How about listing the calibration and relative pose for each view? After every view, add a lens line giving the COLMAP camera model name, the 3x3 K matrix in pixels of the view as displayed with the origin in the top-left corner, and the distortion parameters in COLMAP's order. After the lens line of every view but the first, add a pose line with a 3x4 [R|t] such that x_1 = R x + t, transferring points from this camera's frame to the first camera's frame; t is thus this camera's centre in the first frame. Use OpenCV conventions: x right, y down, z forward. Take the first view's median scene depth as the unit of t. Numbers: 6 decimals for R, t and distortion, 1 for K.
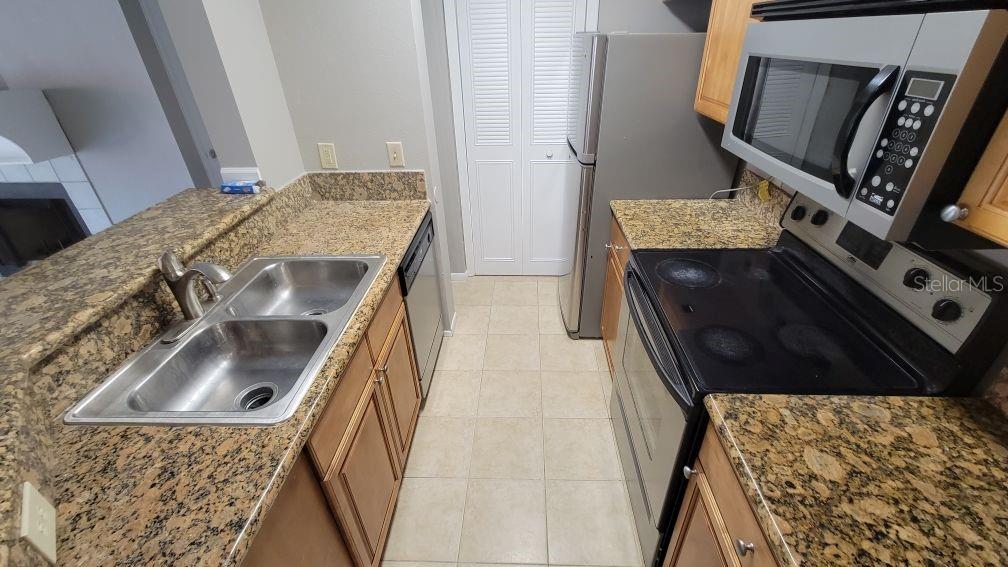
lens RADIAL K [[416.3, 0, 511.8], [0, 416.3, 280.6], [0, 0, 1]] dist [0.001134, -0.002072]
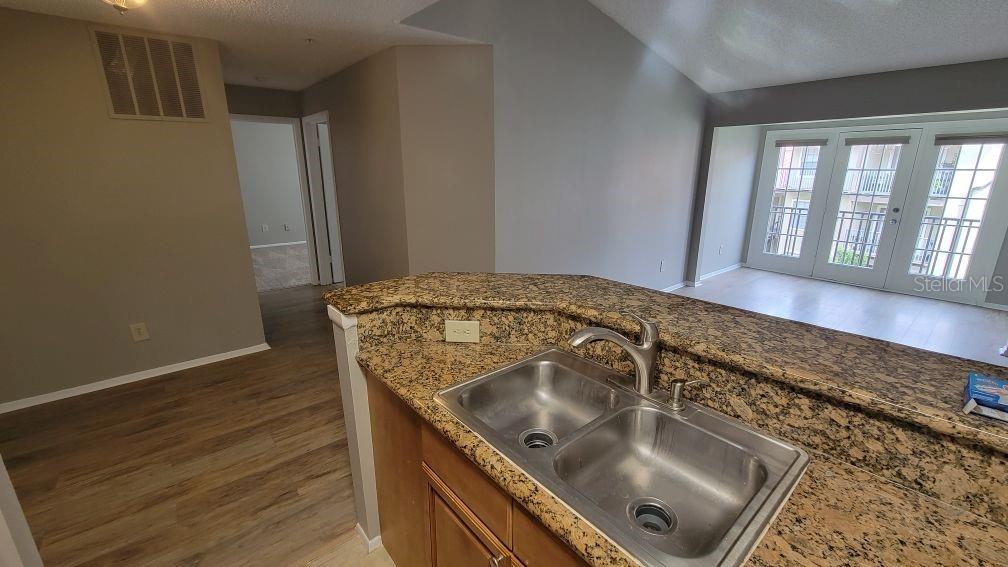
lens RADIAL K [[416.3, 0, 512.1], [0, 416.3, 277.4], [0, 0, 1]] dist [0.001134, -0.002072]
pose [[-0.743161, 0.191197, -0.641213, 0.017568], [-0.325667, 0.733780, 0.596245, -0.446723], [0.584510, 0.651929, -0.483050, 0.869349]]
